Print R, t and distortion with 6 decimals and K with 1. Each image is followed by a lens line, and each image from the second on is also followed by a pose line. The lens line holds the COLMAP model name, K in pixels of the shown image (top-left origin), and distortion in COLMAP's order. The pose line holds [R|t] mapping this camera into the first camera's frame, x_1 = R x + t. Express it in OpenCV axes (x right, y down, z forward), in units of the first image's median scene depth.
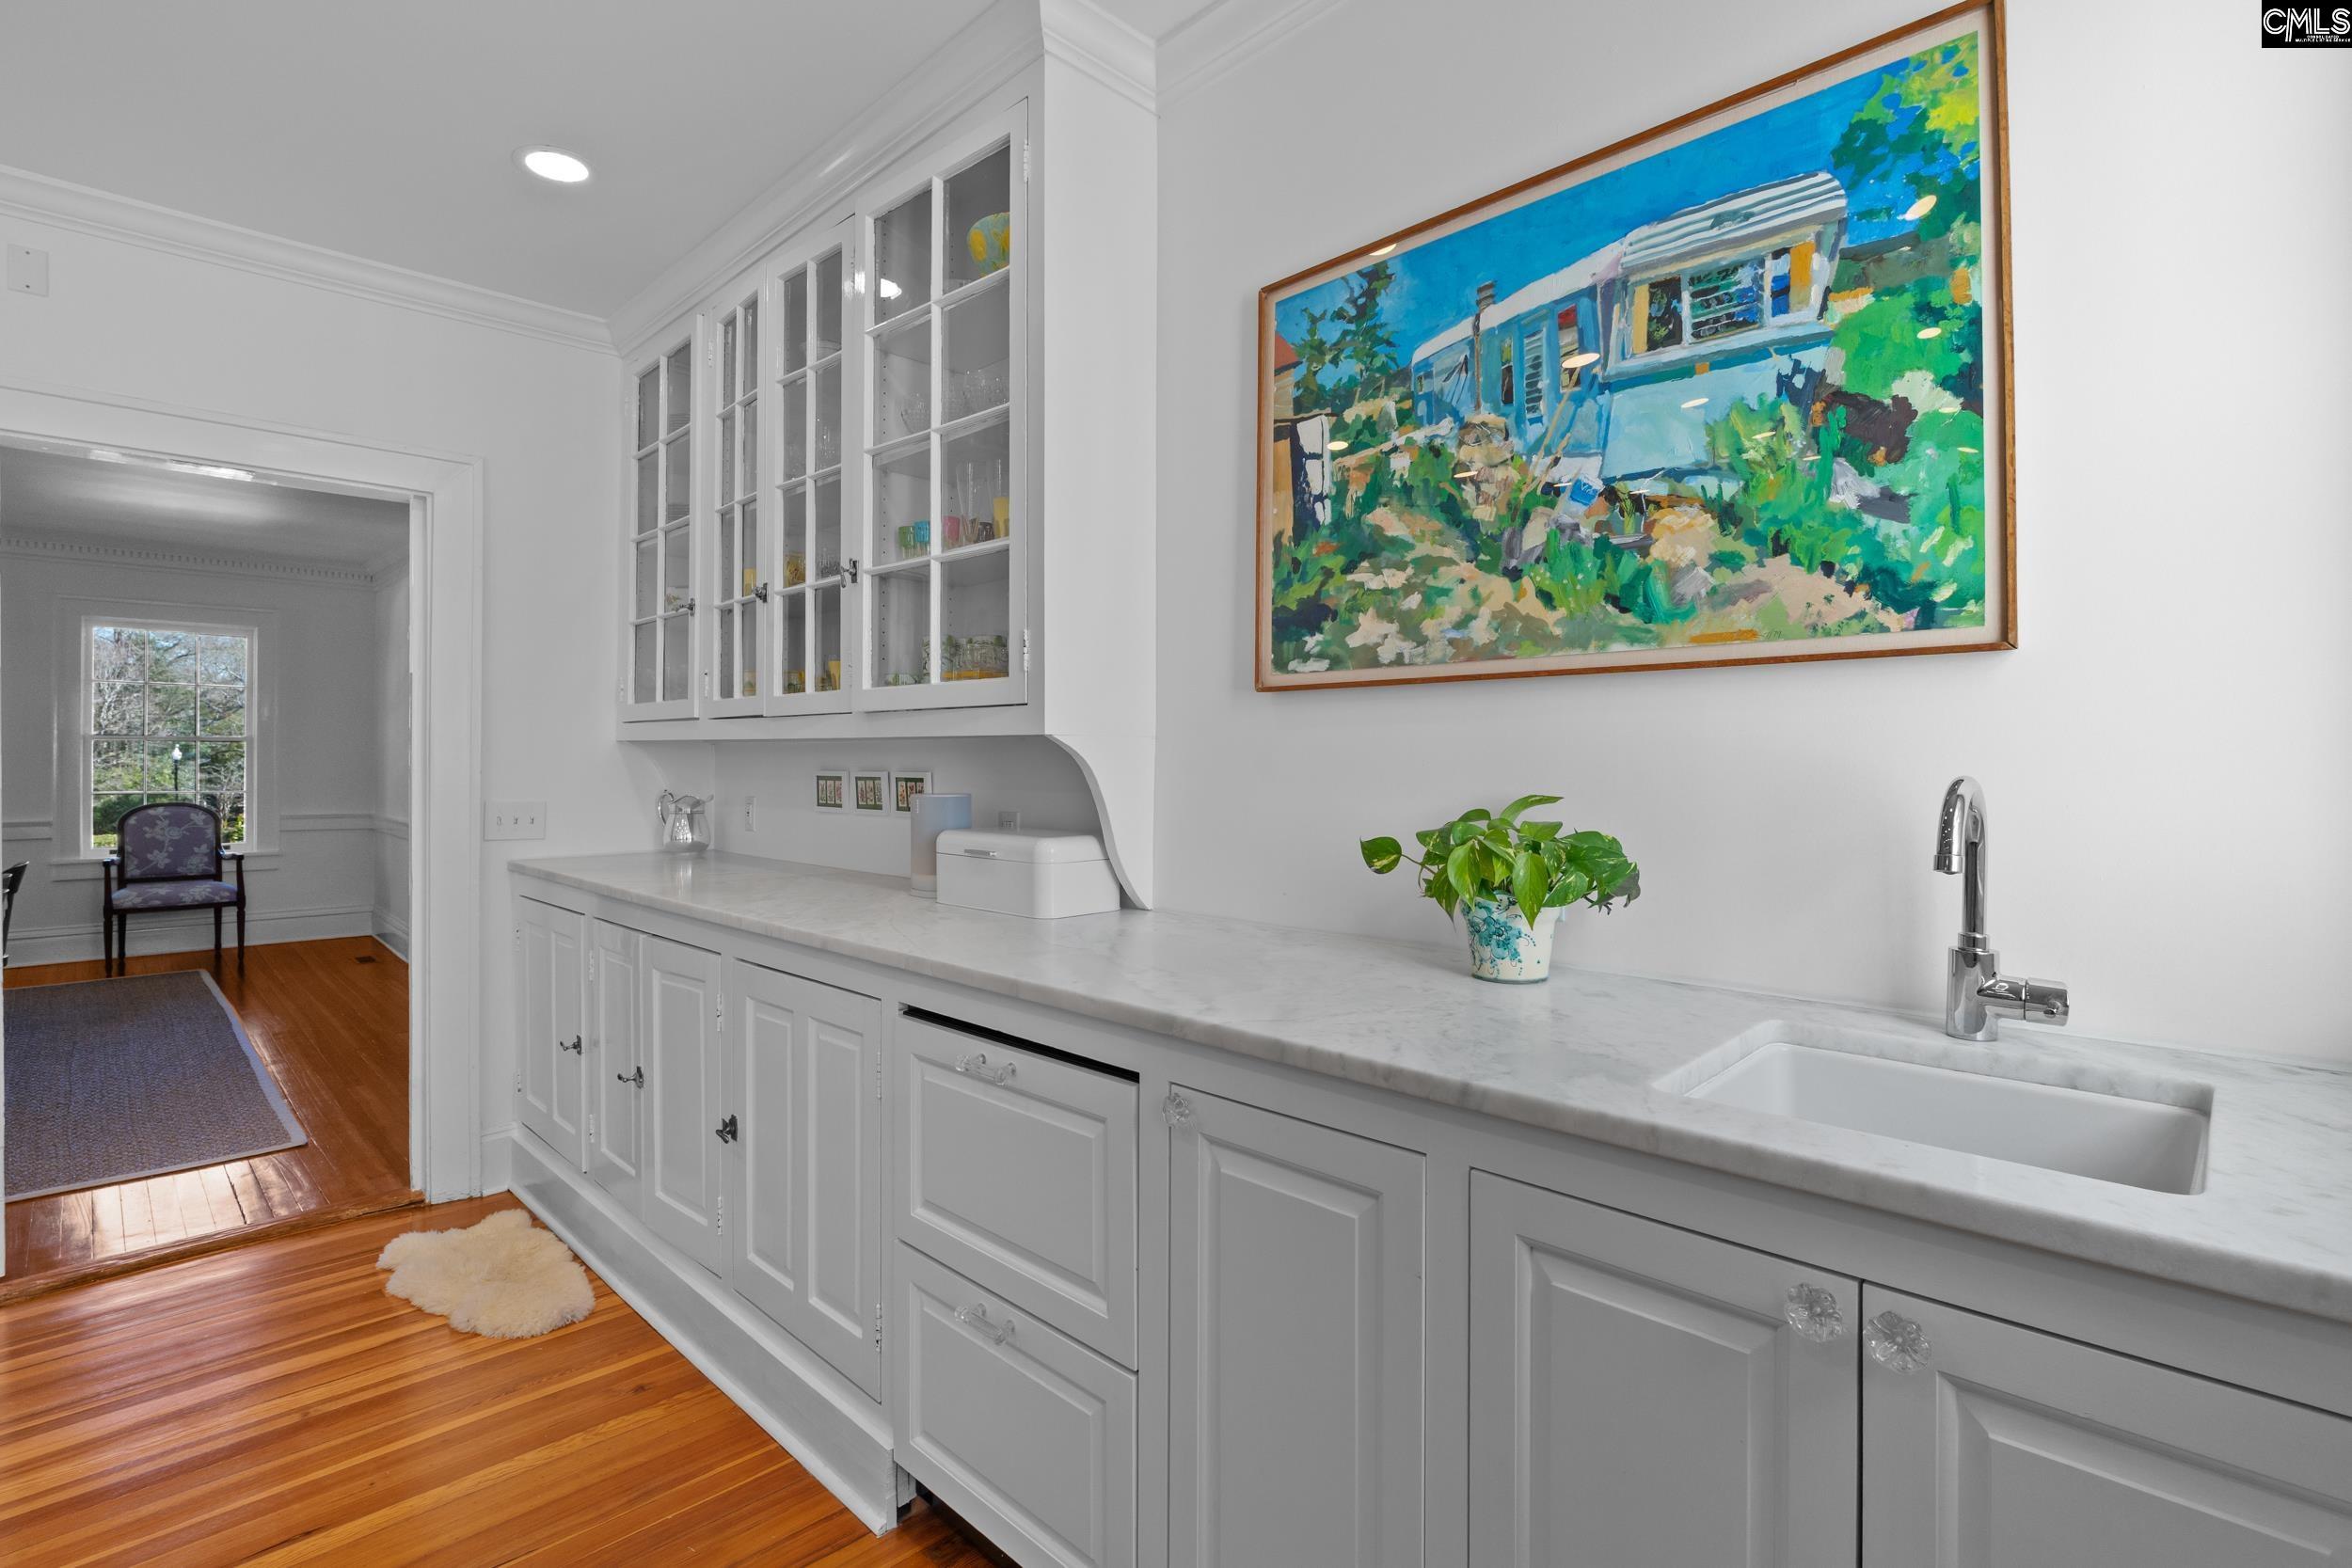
lens RADIAL K [[1077.5, 0, 1173.9], [0, 1077.5, 763.5], [0, 0, 1]] dist [-0.011153, 0.000151]
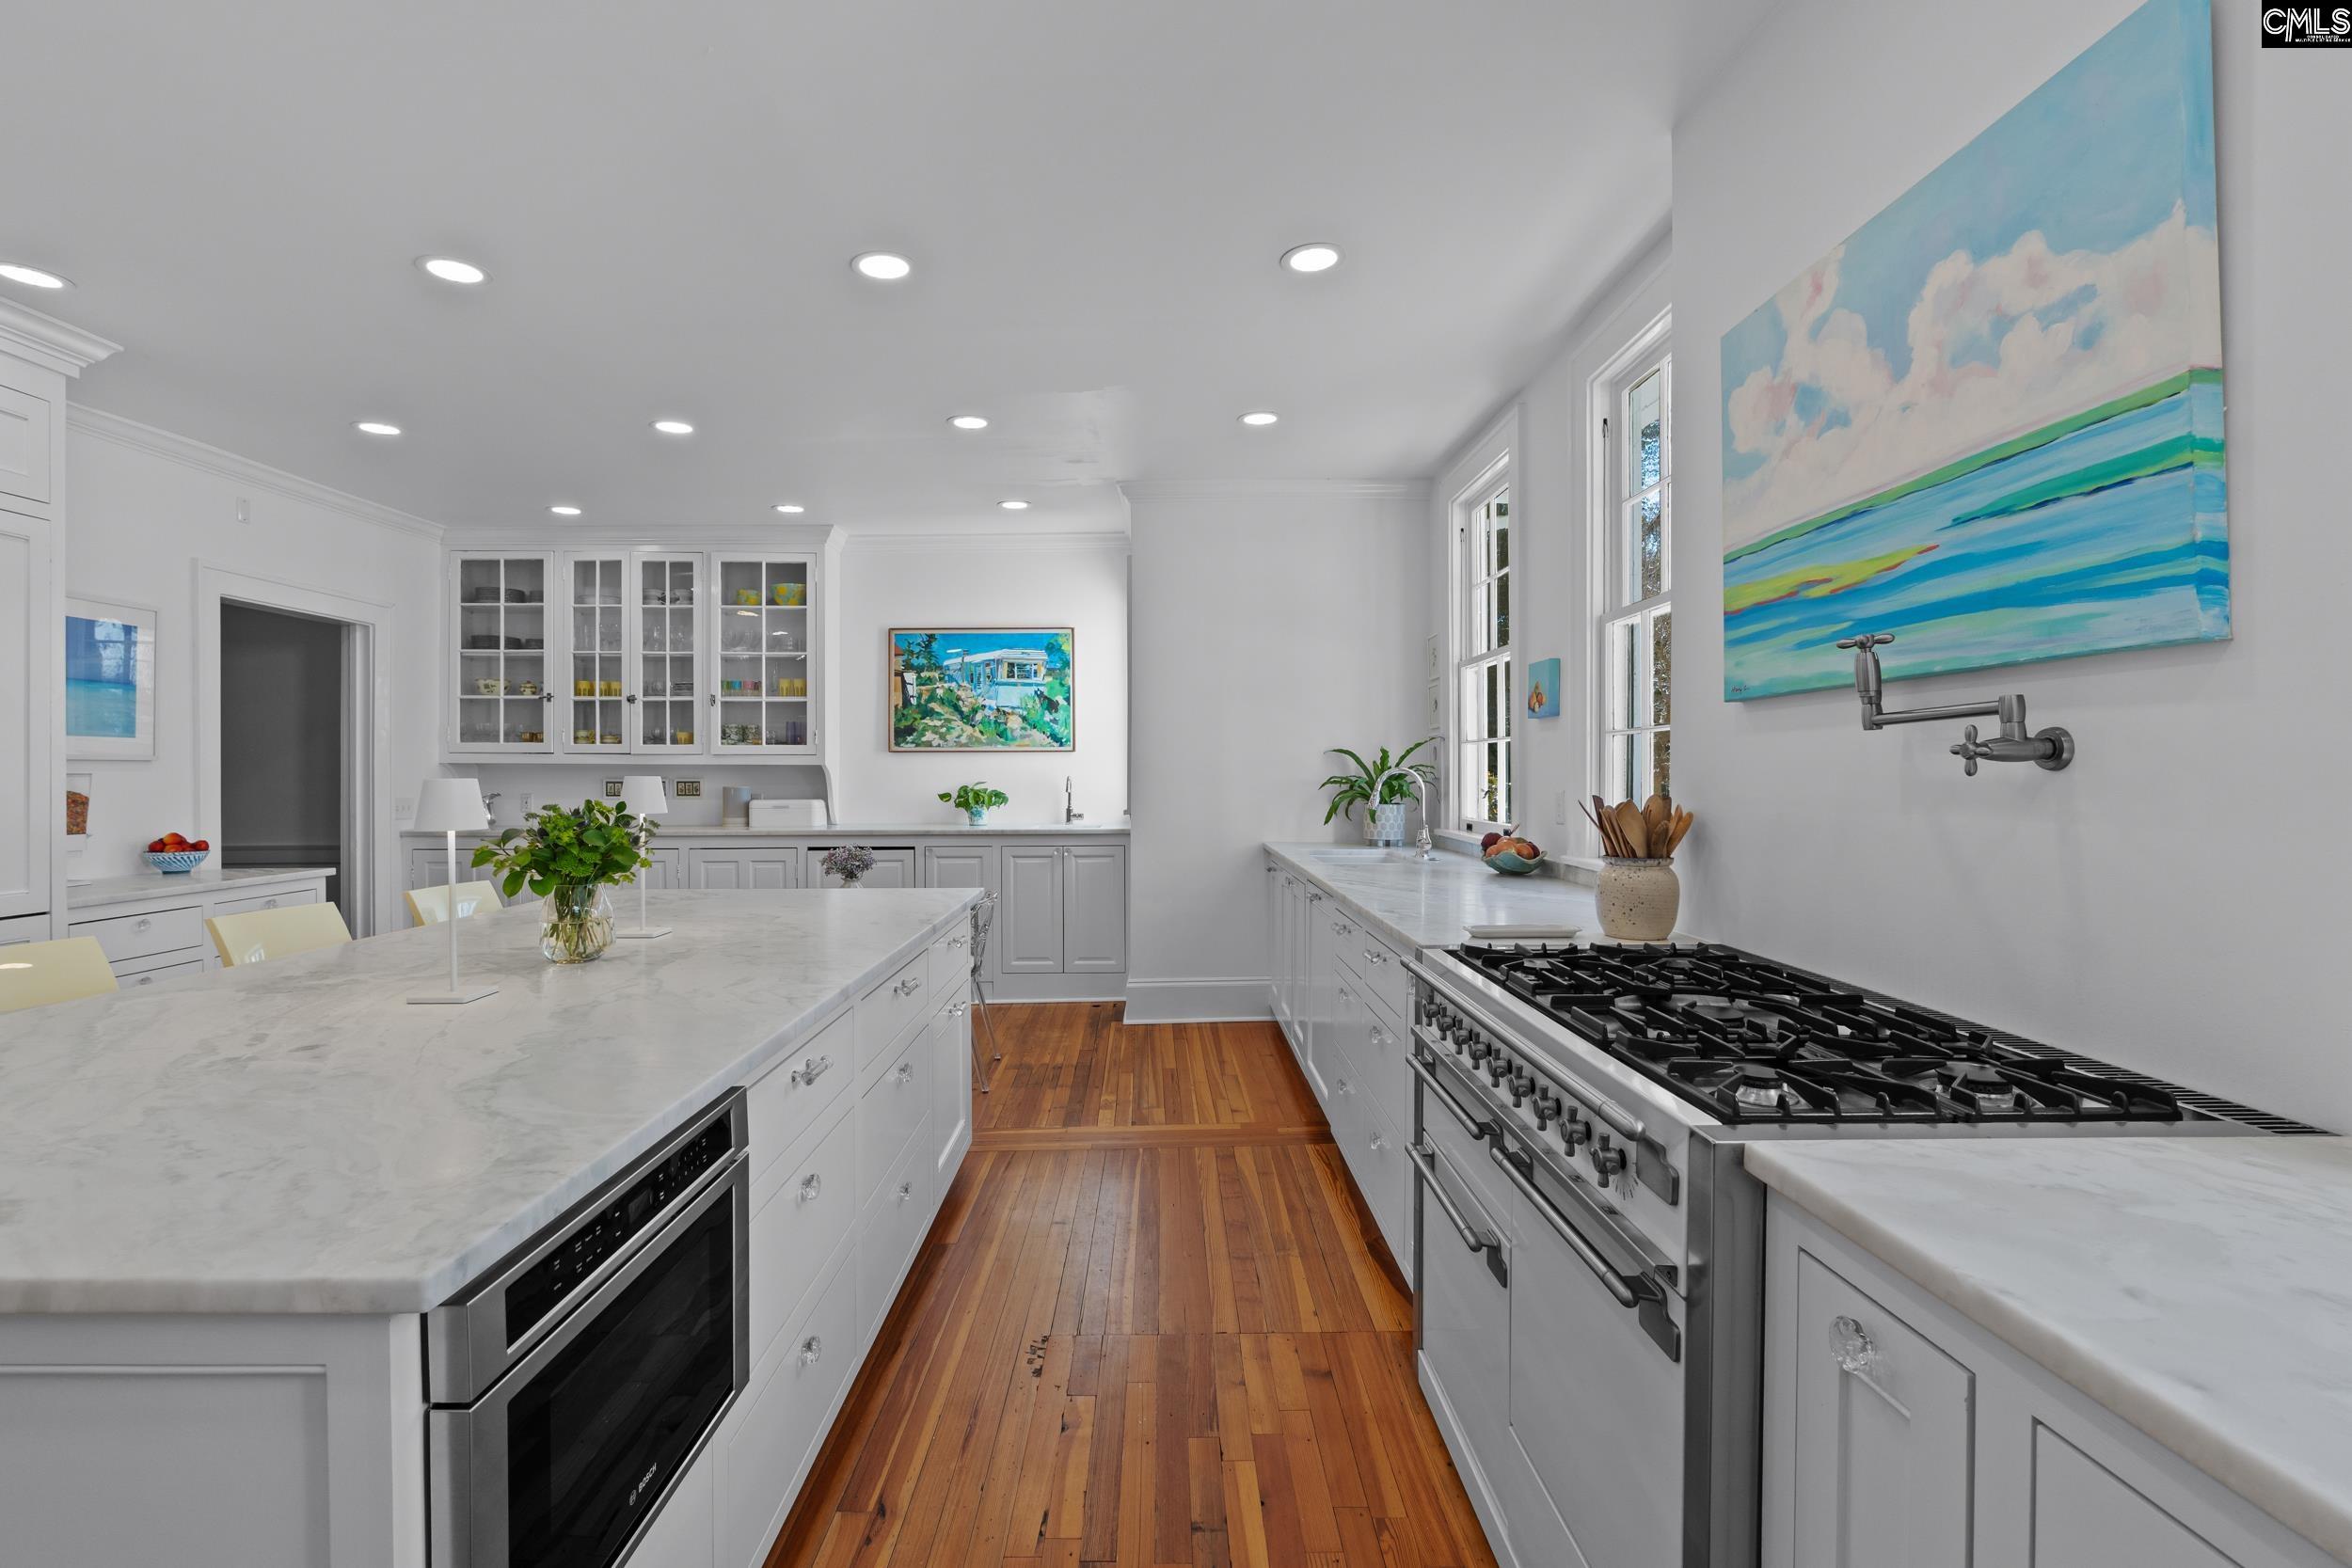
lens RADIAL K [[1077.5, 0, 1174.6], [0, 1077.5, 787.3], [0, 0, 1]] dist [-0.011153, 0.000151]
pose [[0.703240, -0.011855, 0.710854, -1.521282], [0.005636, 0.999923, 0.011100, 0.006787], [-0.710930, -0.003800, 0.703252, -1.771906]]
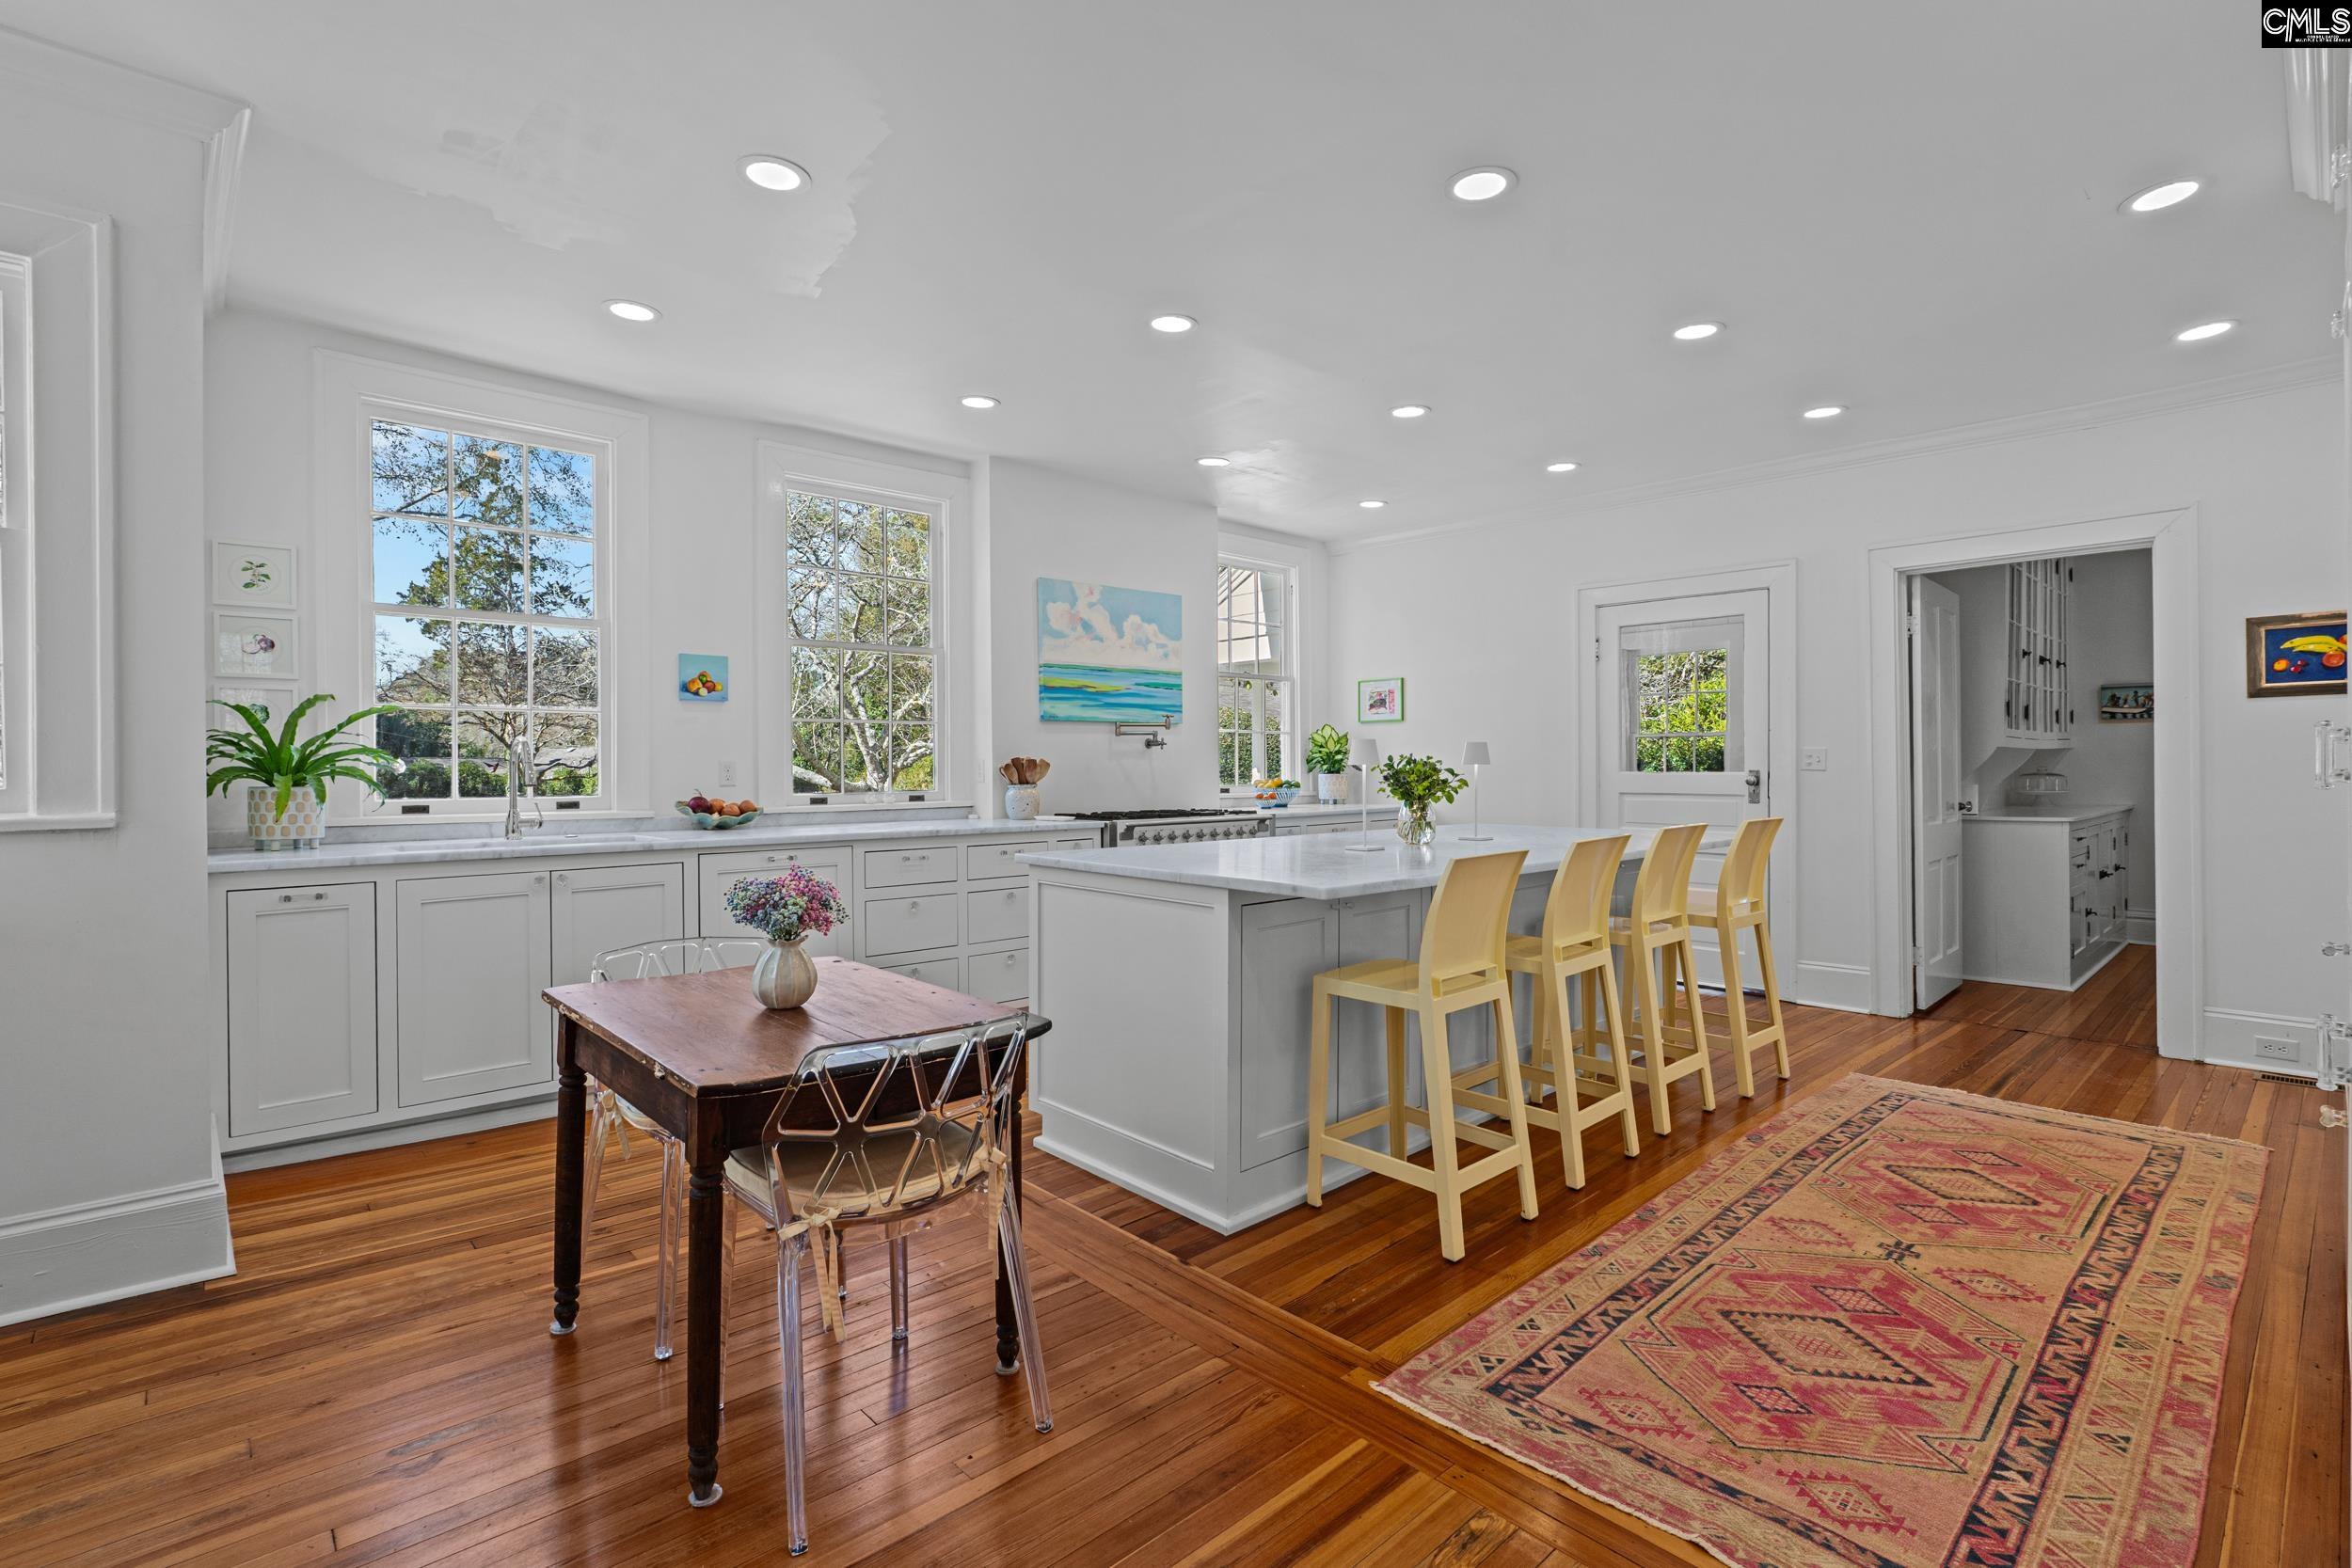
lens RADIAL K [[1077.5, 0, 1172.1], [0, 1077.5, 769.5], [0, 0, 1]] dist [-0.011153, 0.000151]
pose [[-0.998173, 0.003831, 0.060304, -0.900013], [0.004386, 0.999949, 0.009069, 0.038001], [-0.060266, 0.009317, -0.998139, 1.176017]]
